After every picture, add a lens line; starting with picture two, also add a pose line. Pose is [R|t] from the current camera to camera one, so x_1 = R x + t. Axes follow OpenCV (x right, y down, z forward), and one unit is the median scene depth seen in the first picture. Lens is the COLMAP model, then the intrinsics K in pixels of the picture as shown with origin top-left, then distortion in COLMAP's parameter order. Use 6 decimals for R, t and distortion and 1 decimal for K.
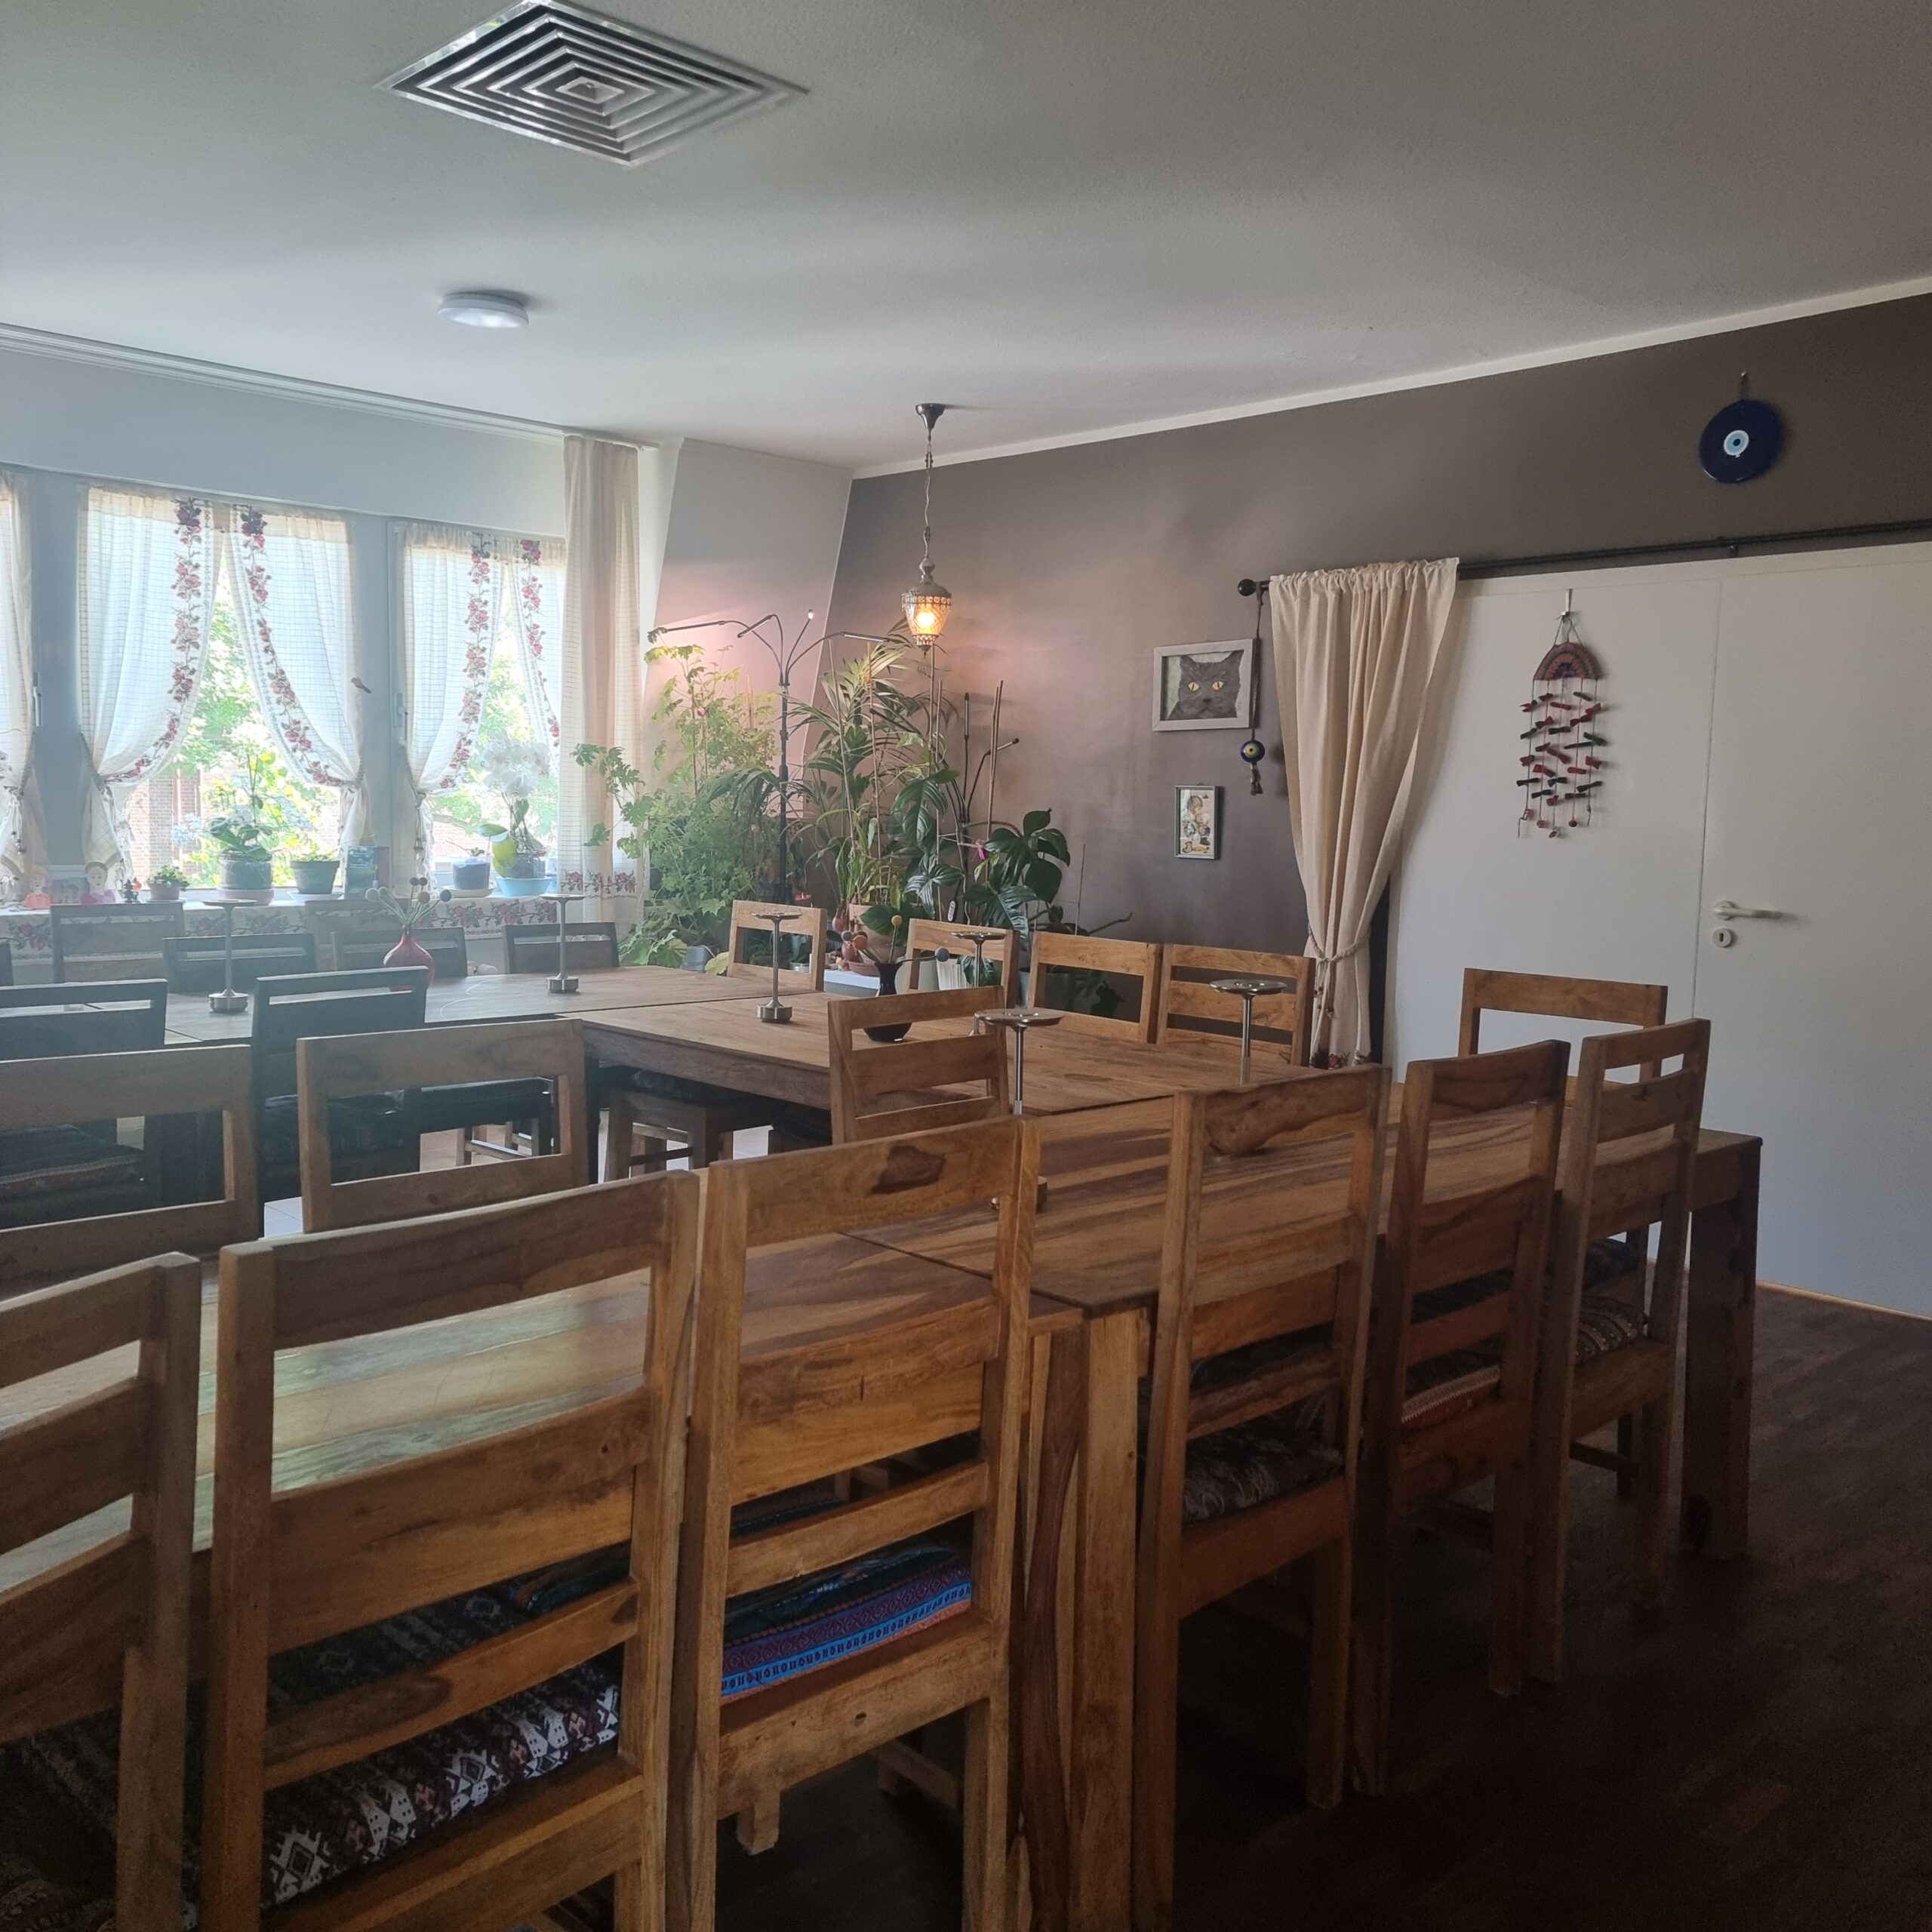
lens RADIAL K [[1733.2, 0, 966.0], [0, 1733.2, 966.0], [0, 0, 1]] dist [0.006702, -0.006511]
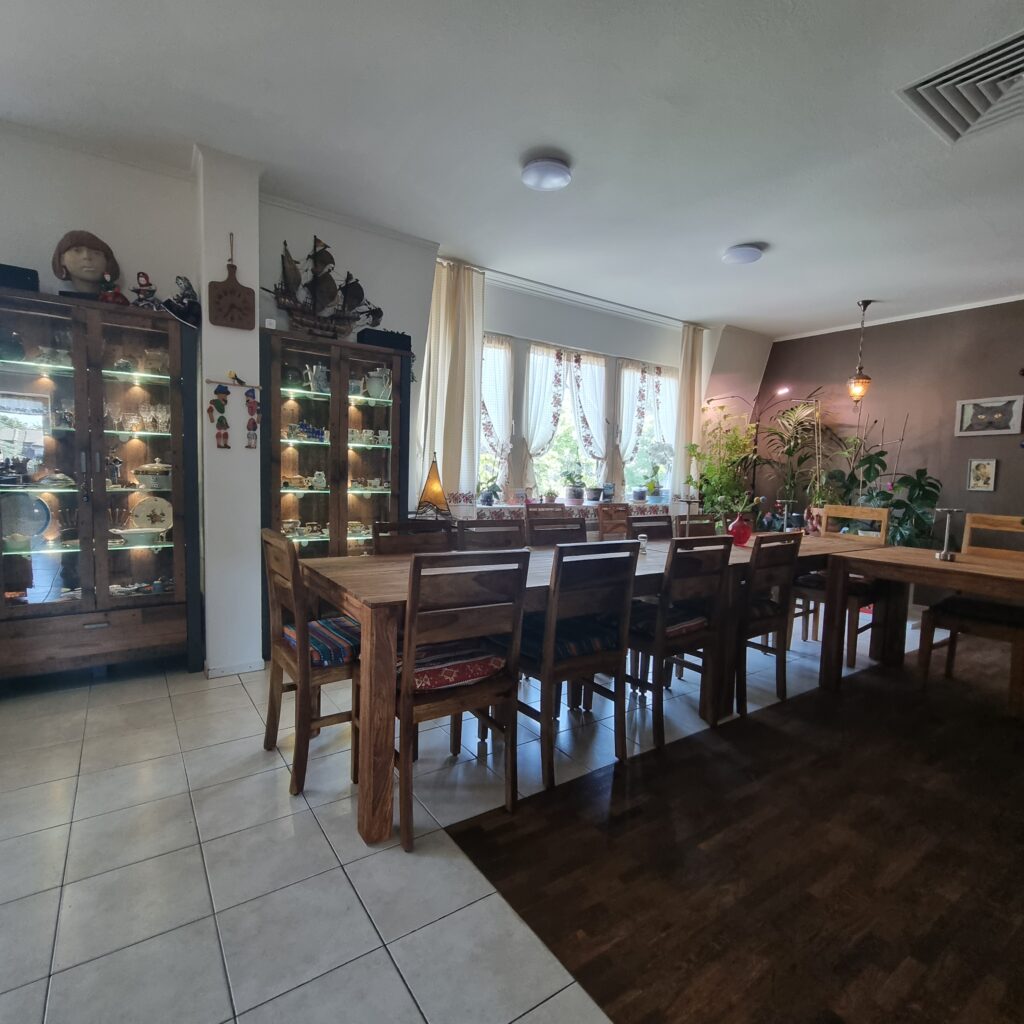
lens RADIAL K [[558.0, 0, 512.0], [0, 558.0, 512.0], [0, 0, 1]] dist [-0.000775, -0.021762]
pose [[0.983966, 0.016139, -0.177625, -0.349508], [-0.022130, 0.999249, -0.031802, 0.003830], [0.176979, 0.035223, 0.983584, 0.163078]]
